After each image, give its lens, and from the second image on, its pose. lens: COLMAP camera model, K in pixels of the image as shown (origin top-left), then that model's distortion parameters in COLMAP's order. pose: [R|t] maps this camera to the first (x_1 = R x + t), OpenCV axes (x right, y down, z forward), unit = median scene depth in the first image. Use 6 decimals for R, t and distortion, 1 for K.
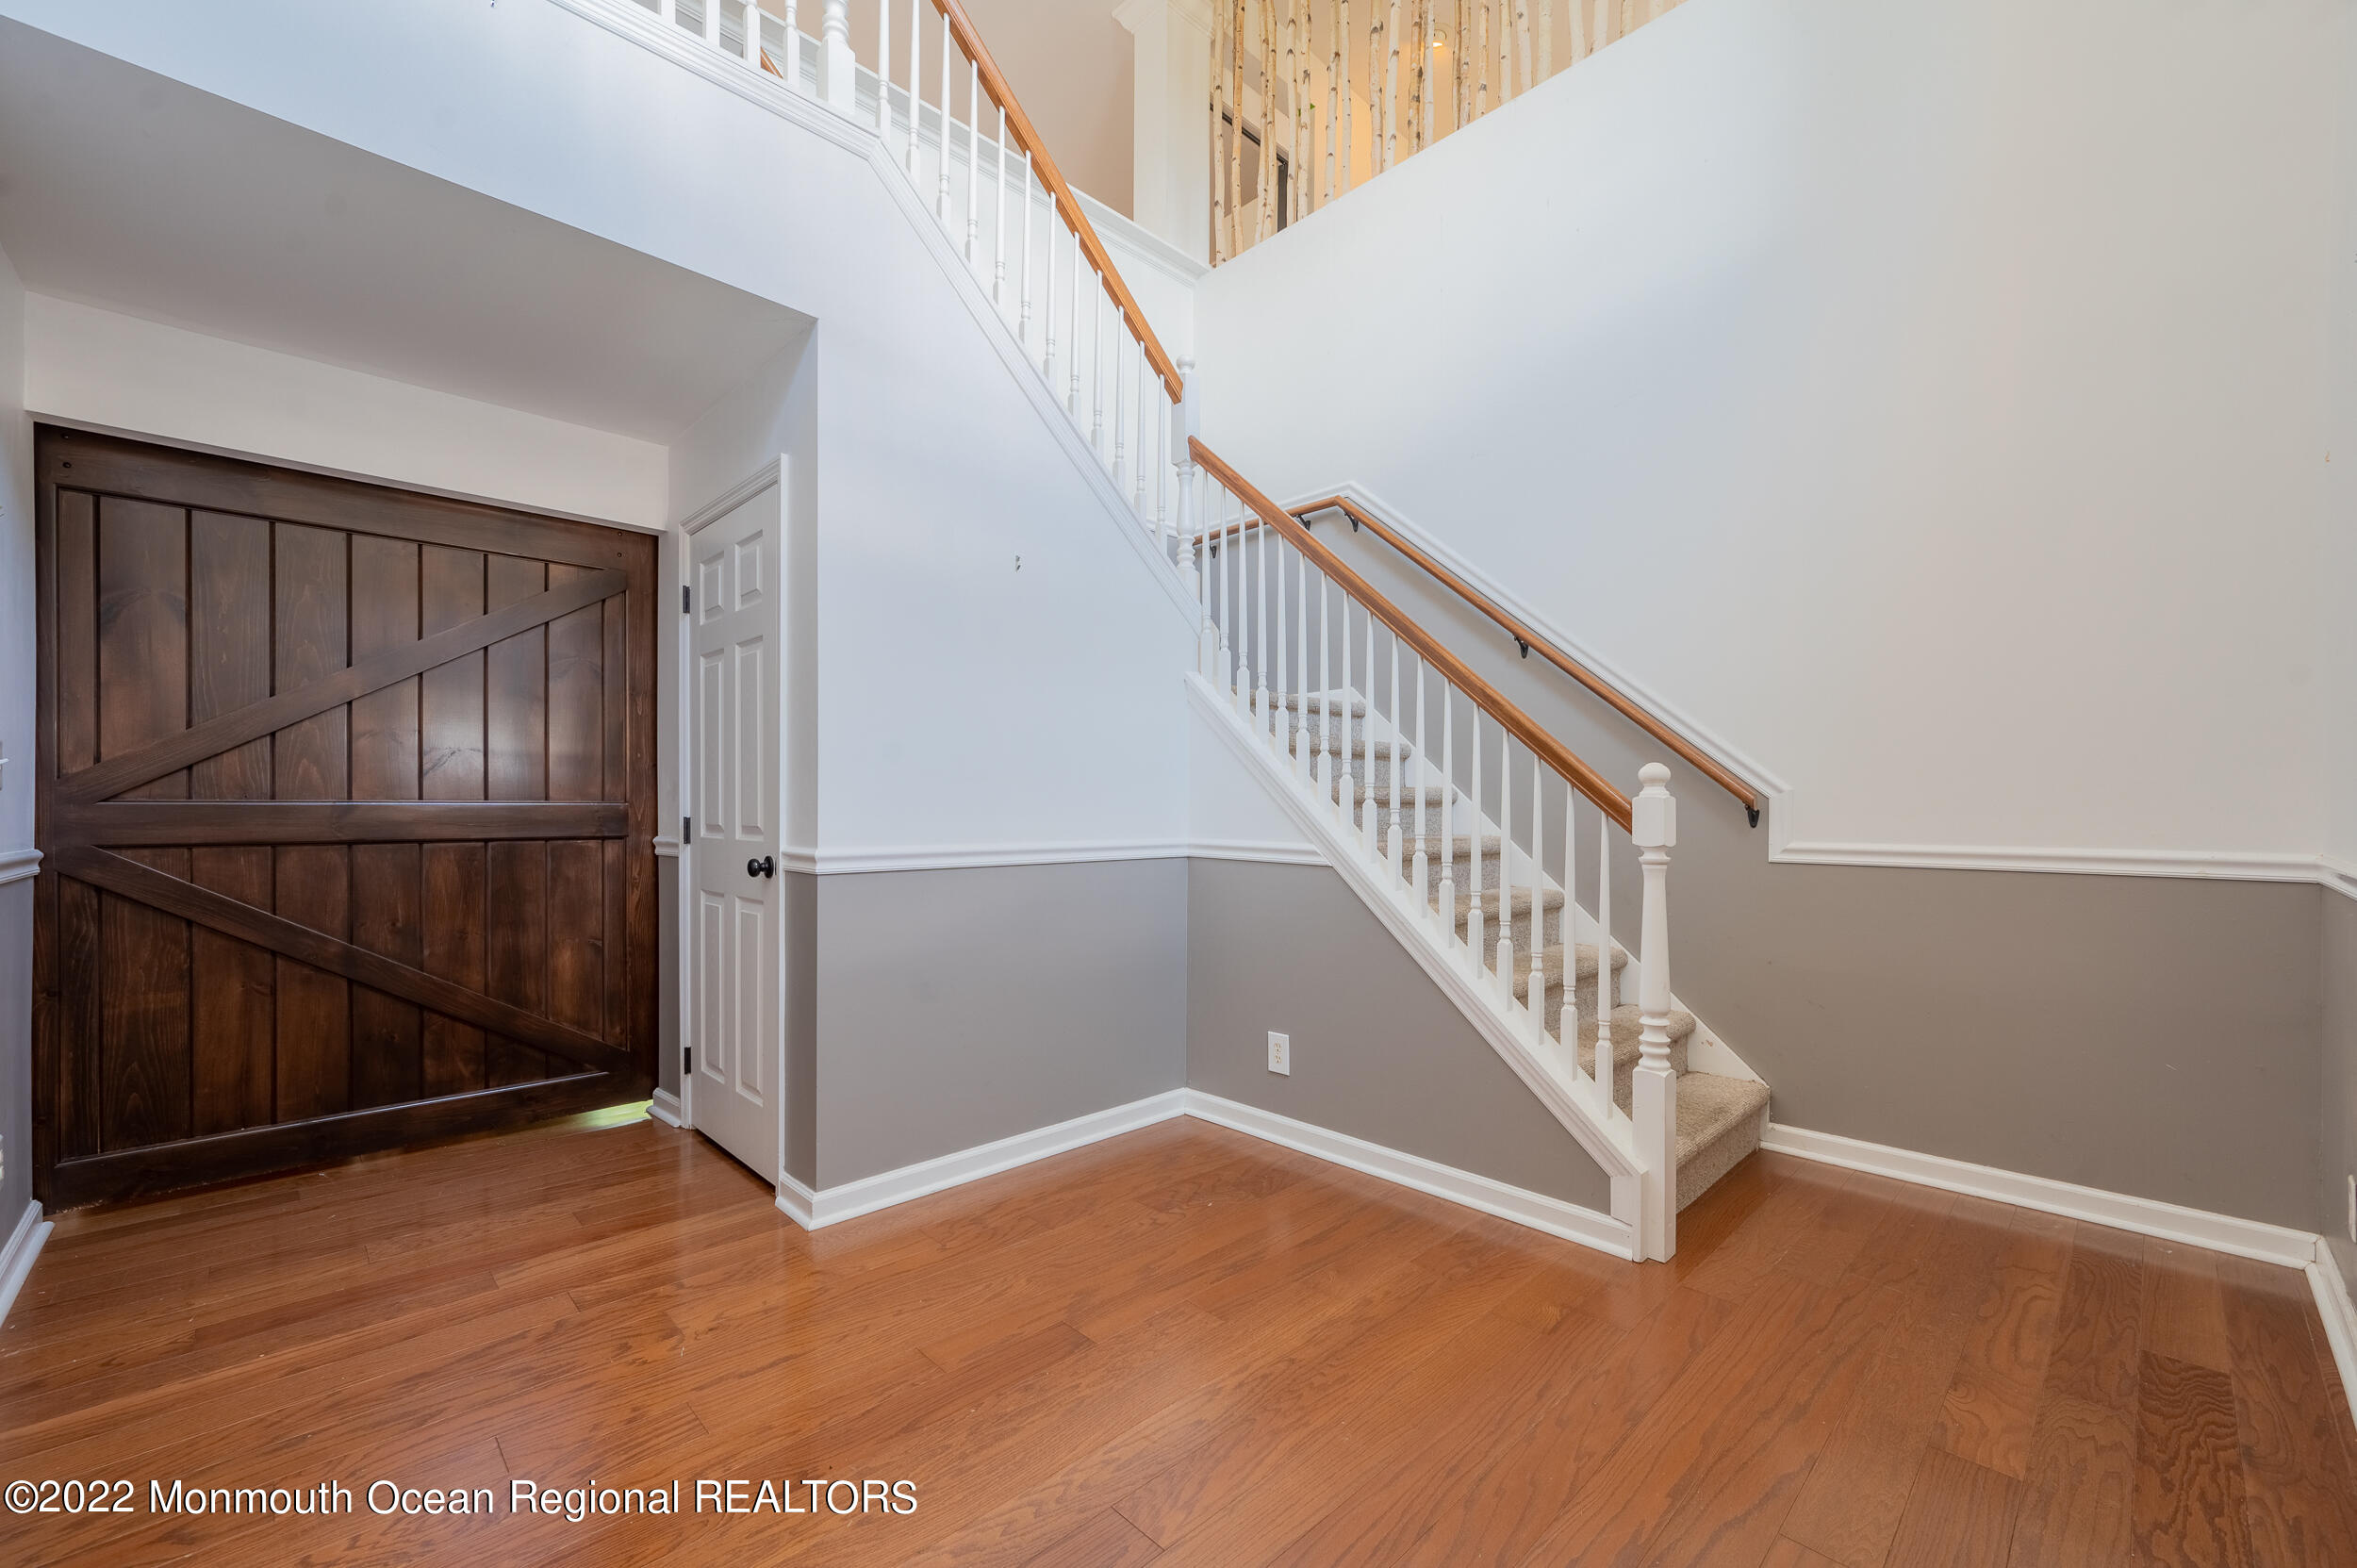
lens RADIAL K [[937.7, 0, 1173.0], [0, 937.7, 821.2], [0, 0, 1]] dist [-0.003331, 0.000405]
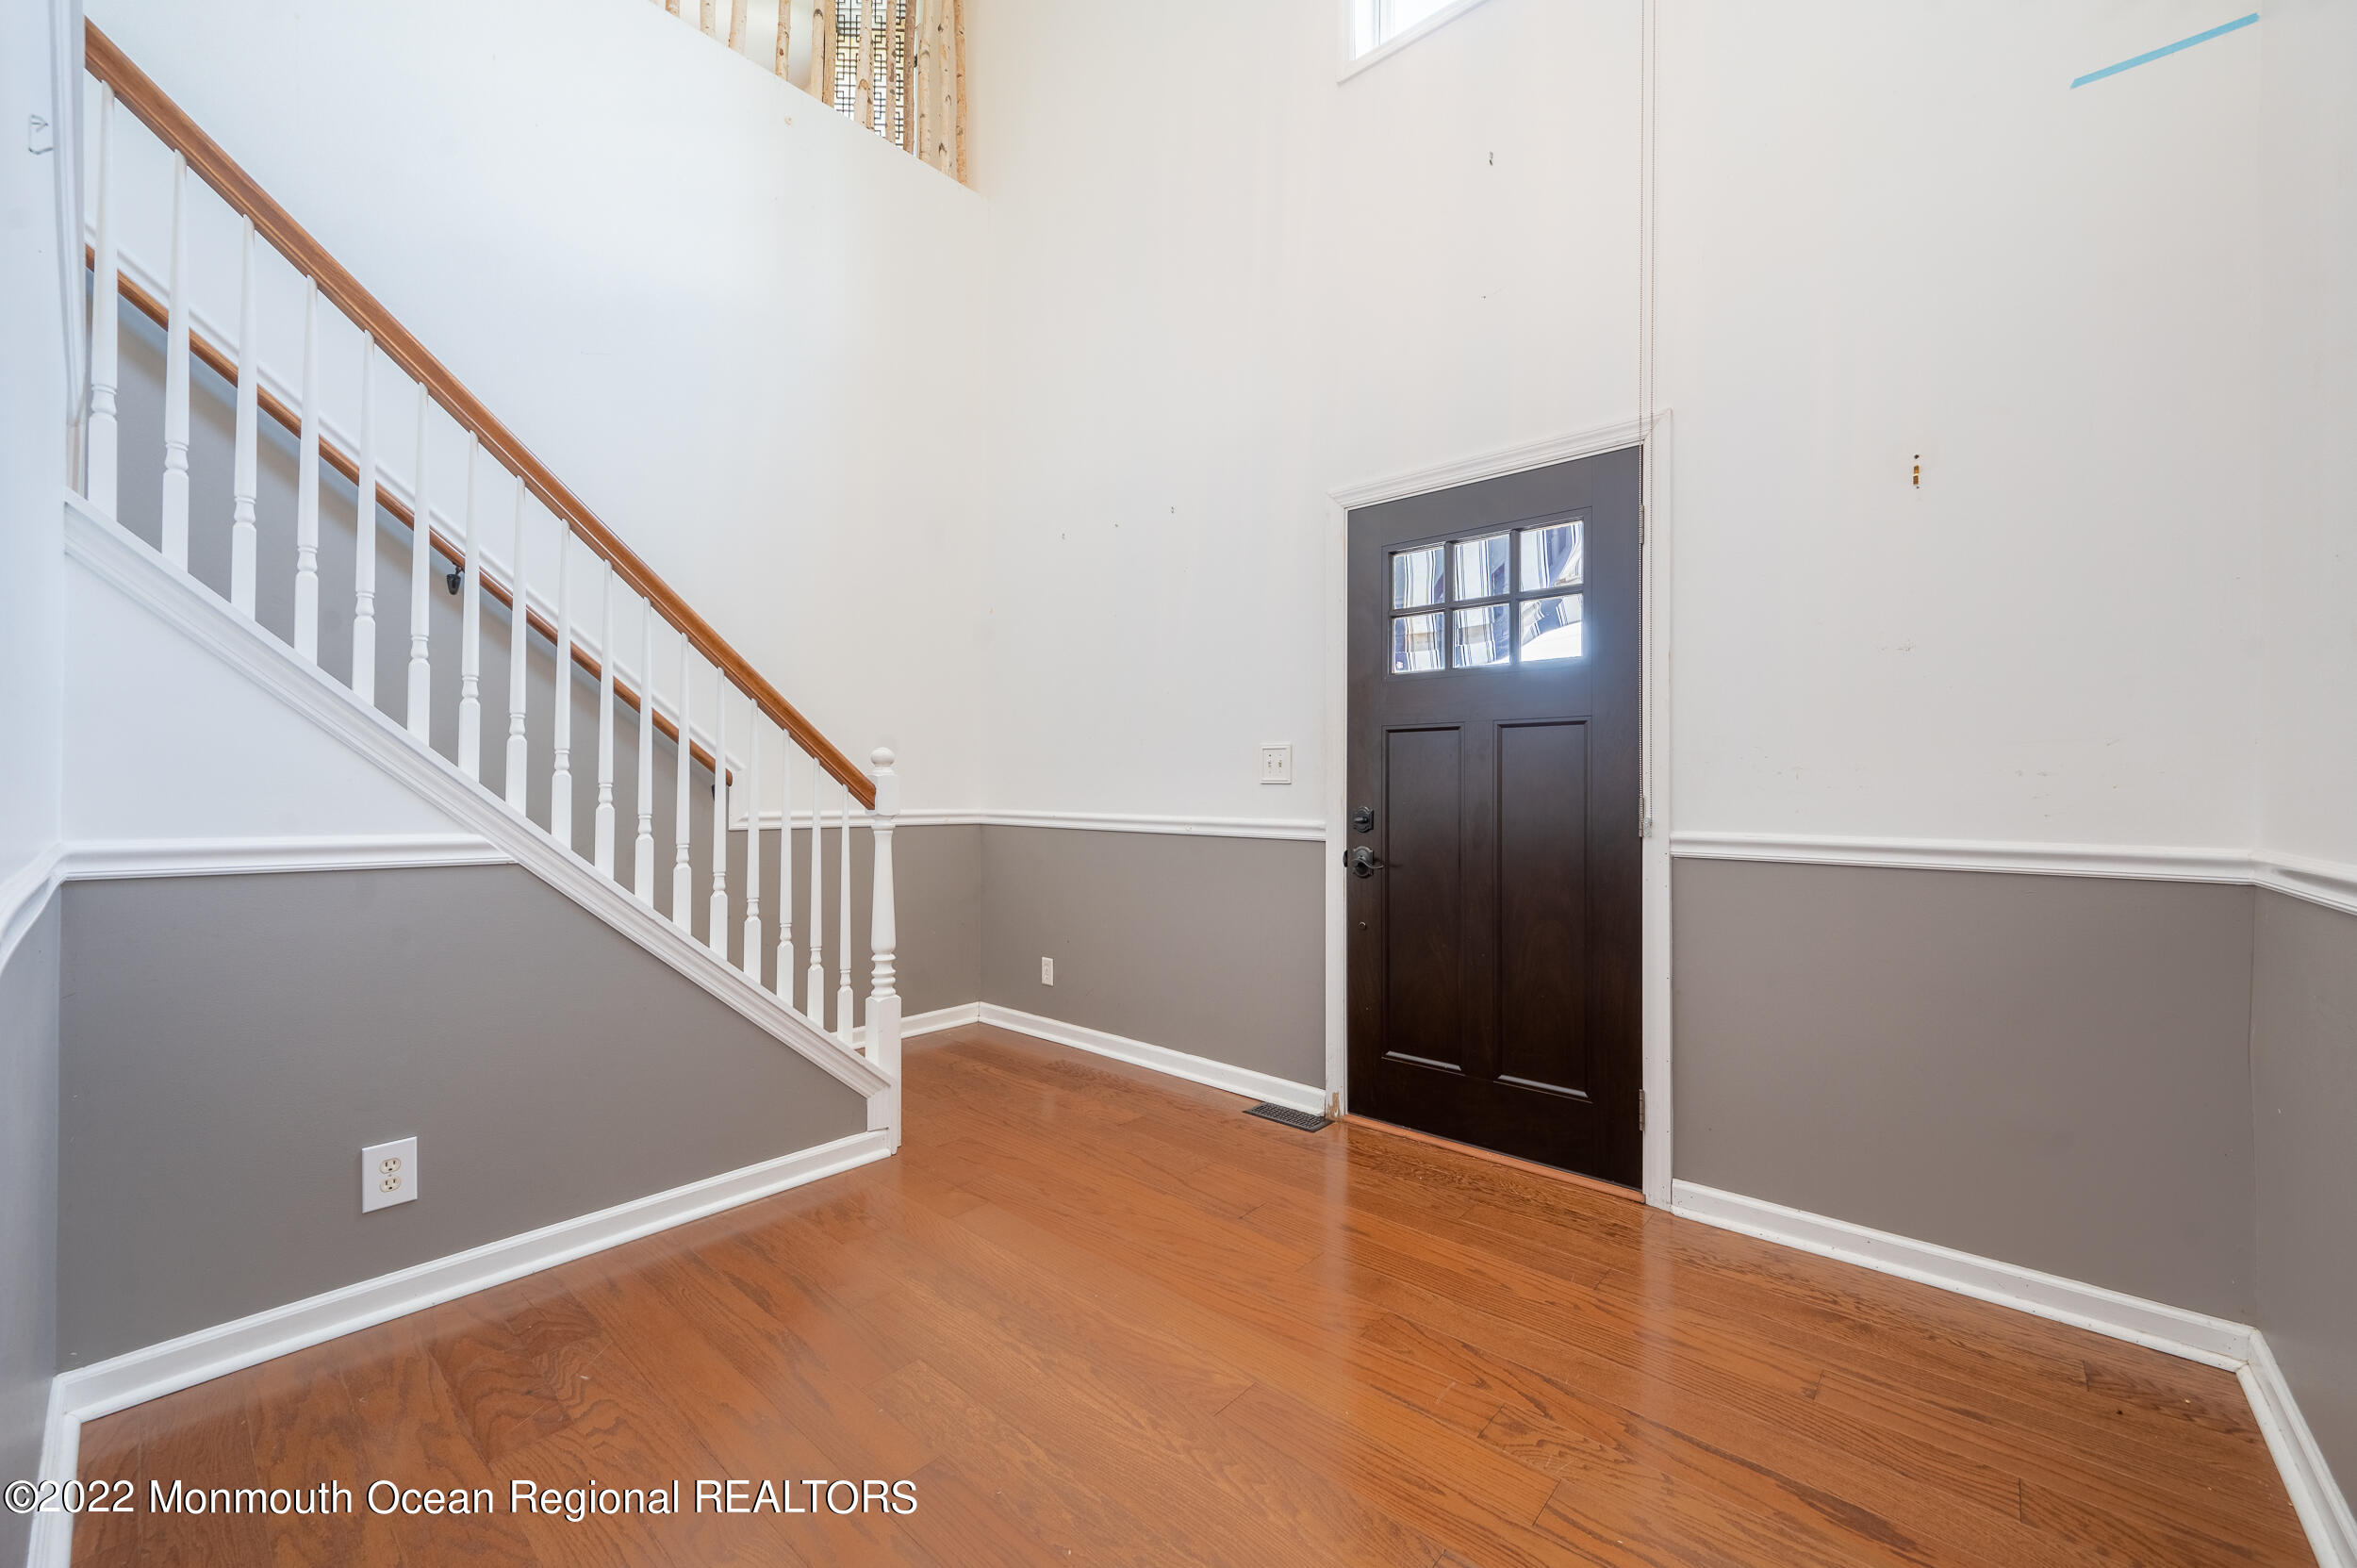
lens RADIAL K [[937.7, 0, 1170.0], [0, 937.7, 786.8], [0, 0, 1]] dist [-0.003331, 0.000405]
pose [[-0.080490, 0.001135, 0.996755, -0.737891], [0.010828, 0.999941, -0.000264, -0.004421], [-0.996697, 0.010772, -0.080498, 0.720517]]
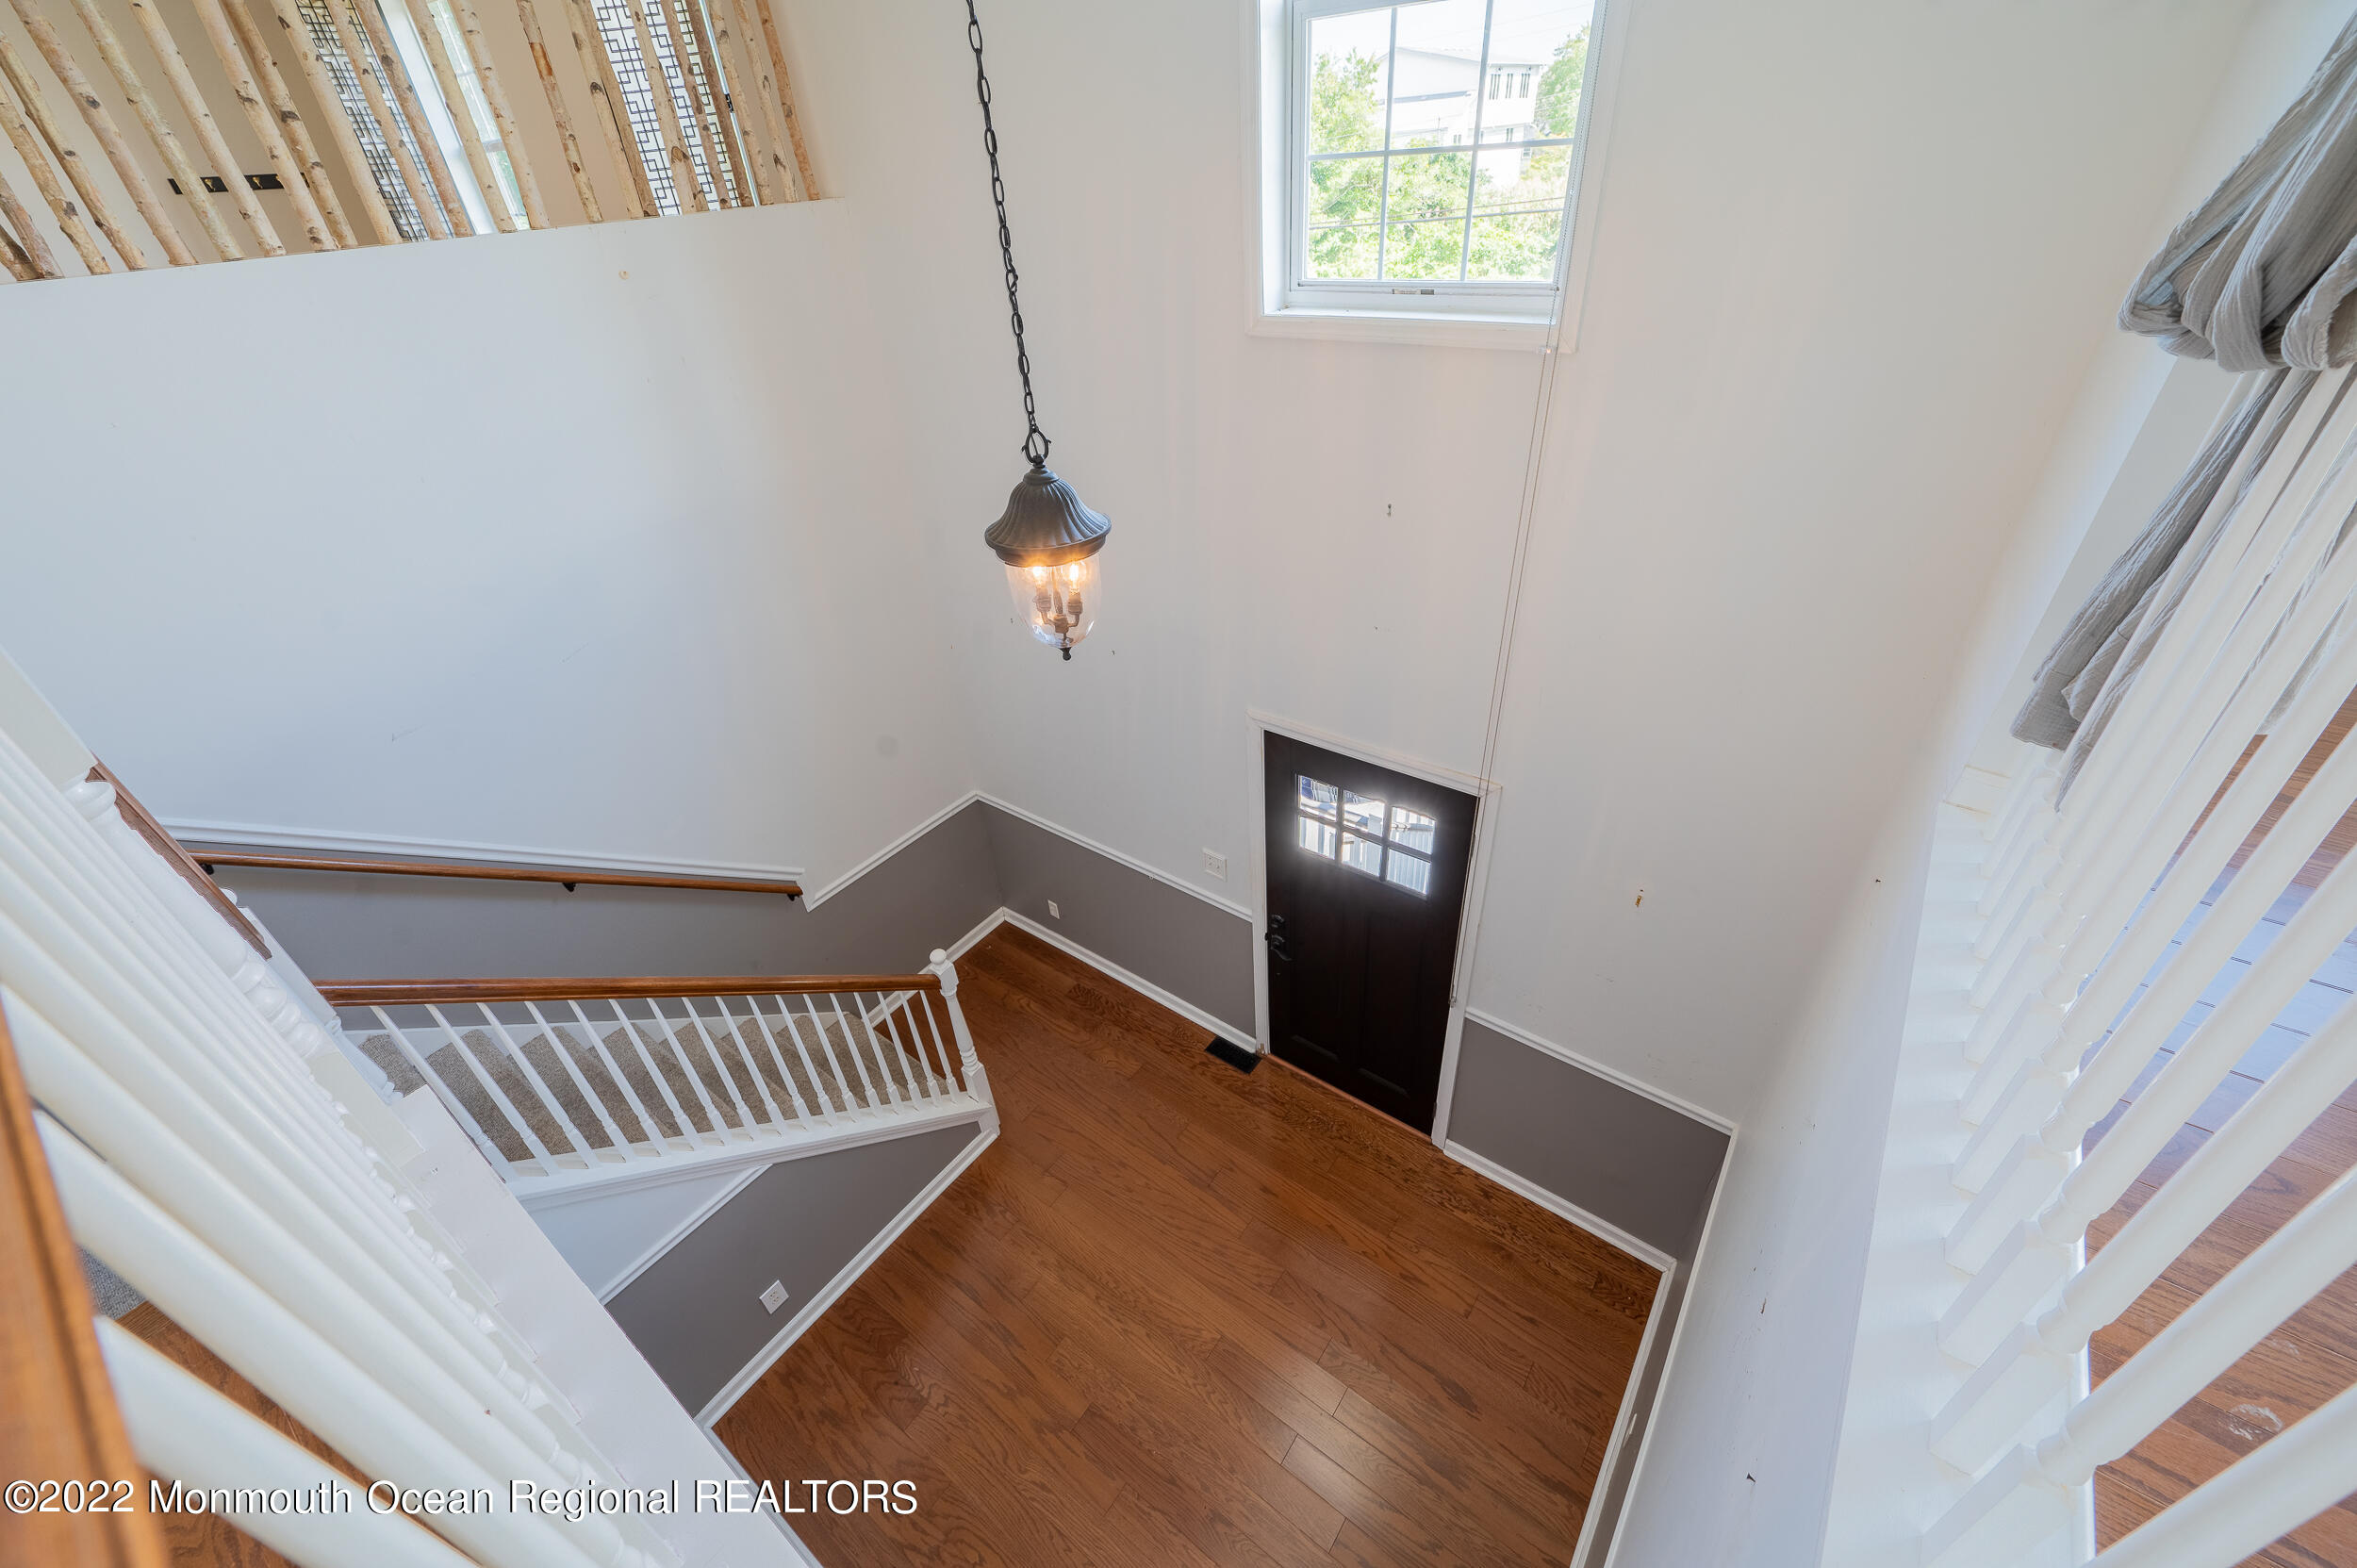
lens RADIAL K [[937.7, 0, 1171.3], [0, 937.7, 789.9], [0, 0, 1]] dist [-0.003331, 0.000405]
pose [[-0.160945, -0.559806, 0.812843, -0.787494], [0.084165, 0.812795, 0.576437, -1.259383], [-0.983368, 0.161188, -0.083699, 0.668515]]
